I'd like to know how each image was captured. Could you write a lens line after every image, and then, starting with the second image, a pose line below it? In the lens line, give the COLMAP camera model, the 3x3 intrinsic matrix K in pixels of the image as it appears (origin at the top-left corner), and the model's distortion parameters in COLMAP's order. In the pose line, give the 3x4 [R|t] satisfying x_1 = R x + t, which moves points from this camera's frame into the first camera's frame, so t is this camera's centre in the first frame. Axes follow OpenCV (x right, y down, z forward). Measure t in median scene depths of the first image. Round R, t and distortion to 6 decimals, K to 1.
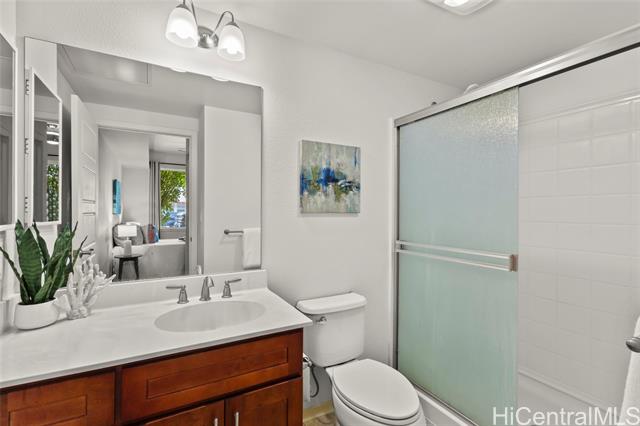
lens RADIAL K [[298.1, 0, 320.0], [0, 298.1, 213.0], [0, 0, 1]] dist [-0.003714, -0.000250]
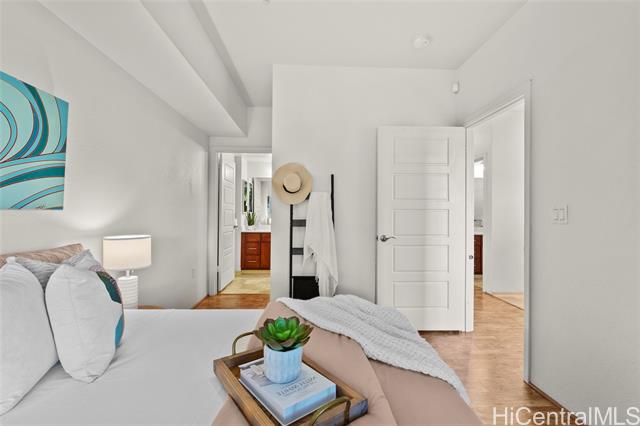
lens RADIAL K [[298.1, 0, 320.0], [0, 298.1, 213.0], [0, 0, 1]] dist [-0.003714, -0.000250]
pose [[0.897217, -0.001000, -0.441589, 0.611757], [-0.002783, 0.999965, -0.007918, 0.018188], [0.441581, 0.008333, 0.897183, -0.779799]]
